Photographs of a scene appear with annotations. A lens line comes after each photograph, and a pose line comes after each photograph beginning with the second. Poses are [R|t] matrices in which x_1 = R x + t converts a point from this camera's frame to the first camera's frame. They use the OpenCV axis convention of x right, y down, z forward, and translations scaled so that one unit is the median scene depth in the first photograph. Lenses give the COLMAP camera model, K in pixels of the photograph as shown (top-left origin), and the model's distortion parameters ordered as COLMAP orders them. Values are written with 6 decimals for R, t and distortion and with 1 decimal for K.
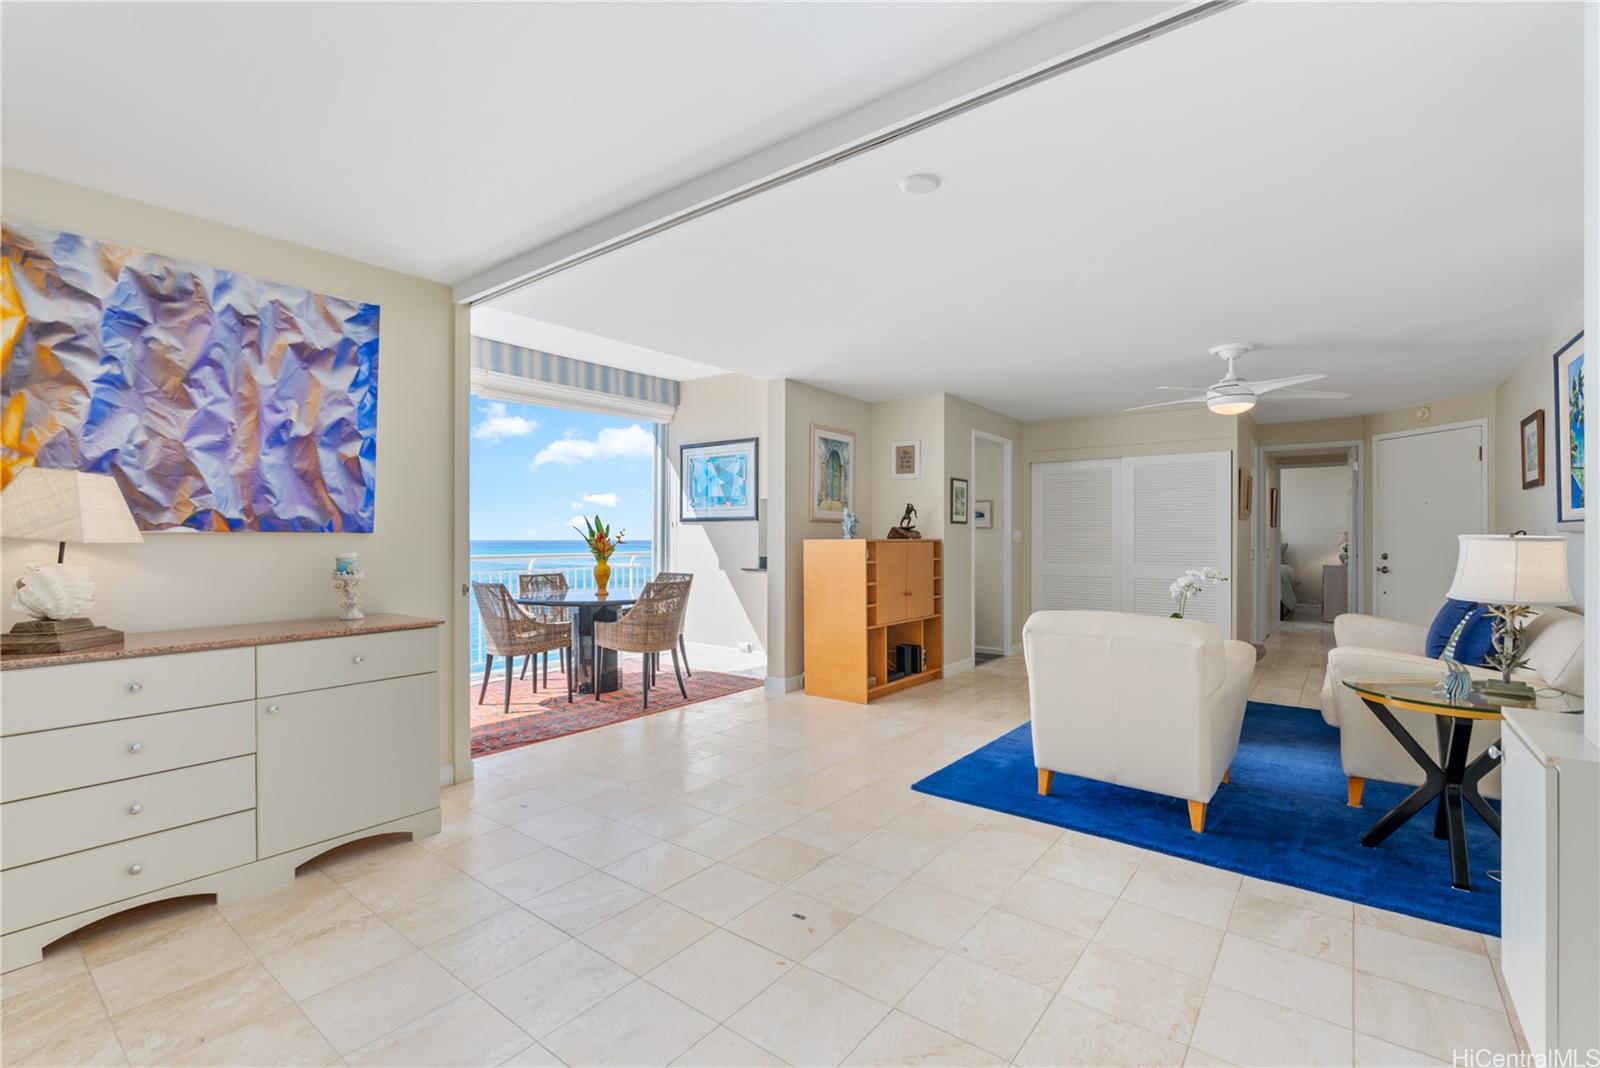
lens RADIAL K [[703.1, 0, 800.0], [0, 703.1, 534.0], [0, 0, 1]] dist [-0.001870, 0.000210]
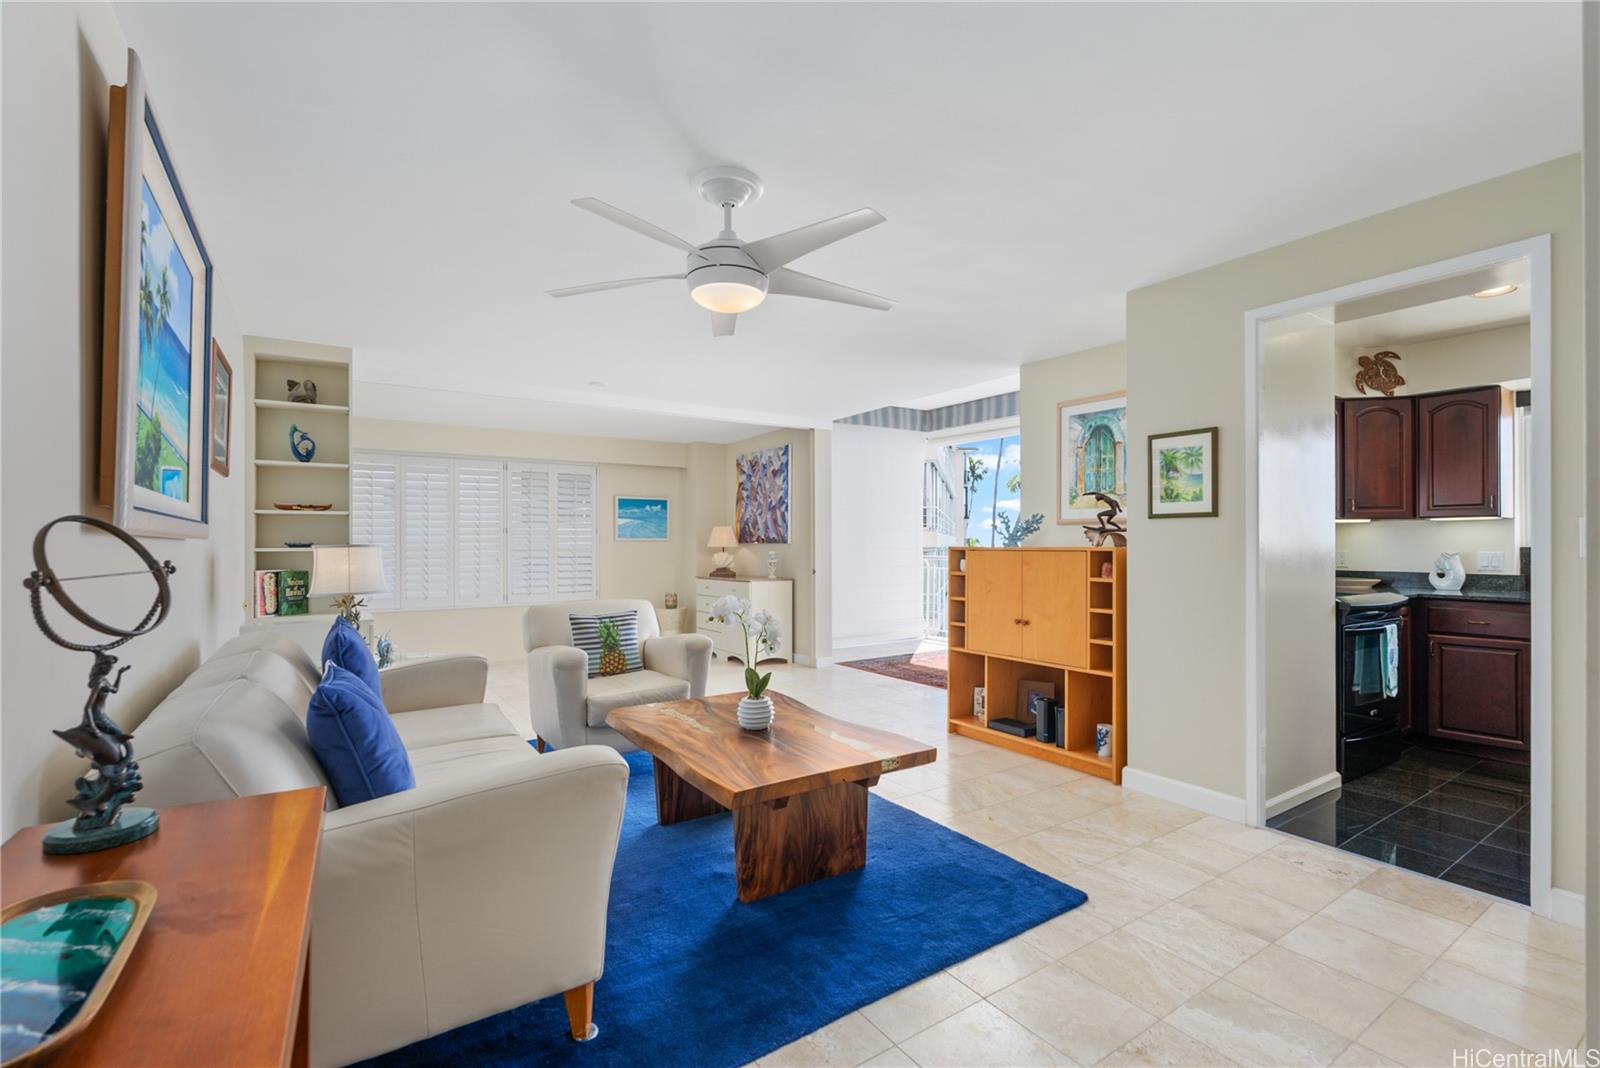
lens RADIAL K [[721.7, 0, 800.0], [0, 721.7, 534.0], [0, 0, 1]] dist [-0.002480, -0.000069]
pose [[-0.316716, -0.015336, -0.948397, 1.200971], [0.005902, 0.999818, -0.018138, 0.008407], [0.948502, -0.011342, -0.316567, 1.314530]]
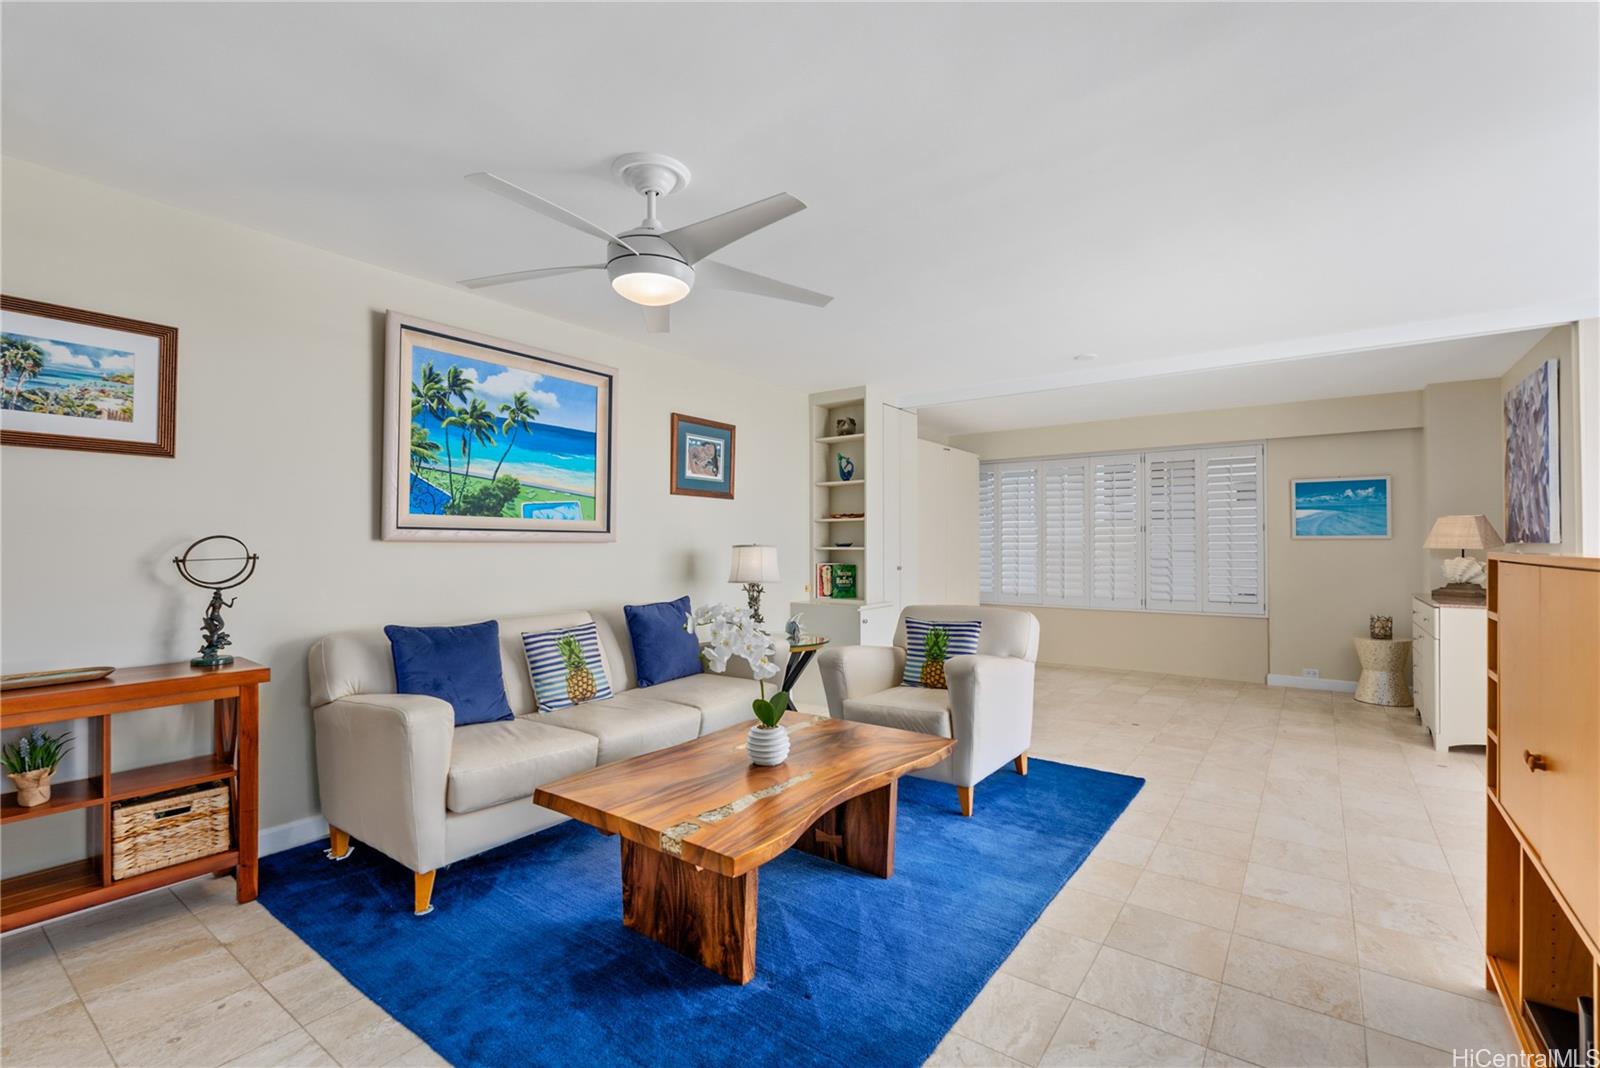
lens RADIAL K [[703.1, 0, 800.0], [0, 703.1, 534.0], [0, 0, 1]] dist [-0.001870, 0.000210]
pose [[-0.999498, -0.001822, -0.031615, 0.565092], [-0.001219, 0.999817, -0.019072, 0.005929], [0.031644, -0.019024, -0.999318, 1.621155]]
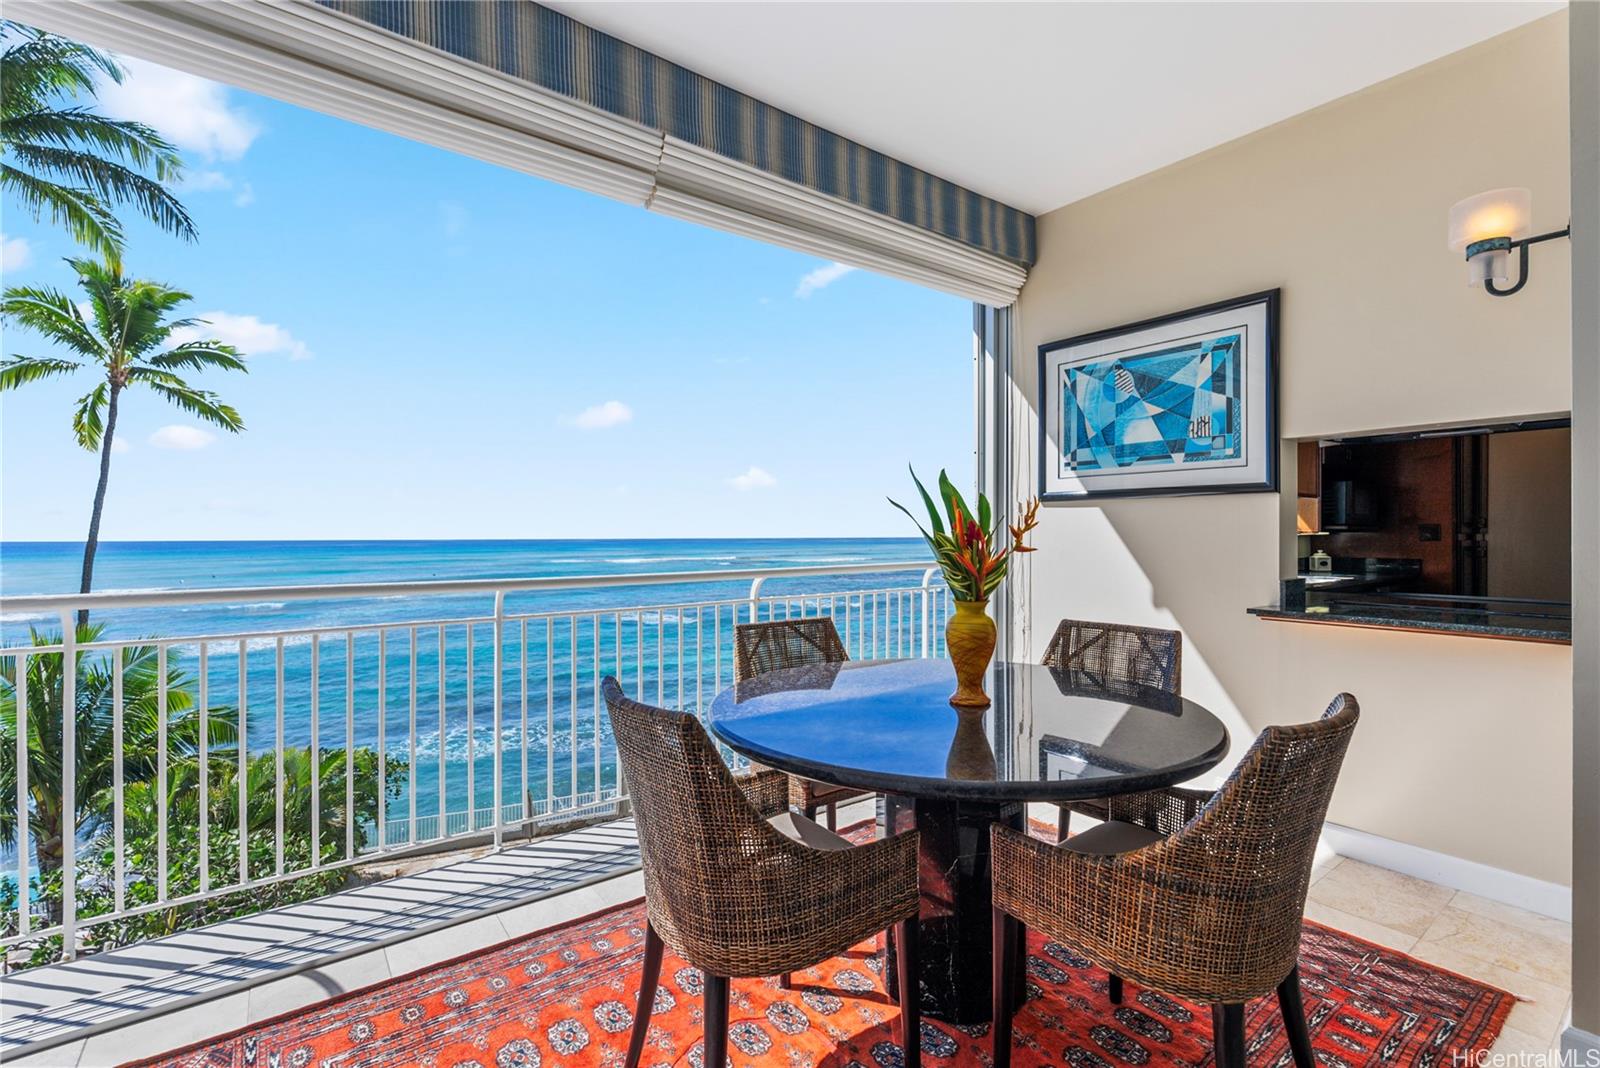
lens RADIAL K [[703.1, 0, 800.0], [0, 703.1, 534.0], [0, 0, 1]] dist [-0.001870, 0.000210]
pose [[0.962964, -0.001498, -0.269626, -0.303830], [0.003451, 0.999971, 0.006768, 0.002272], [0.269608, -0.007448, 0.962941, 0.735708]]
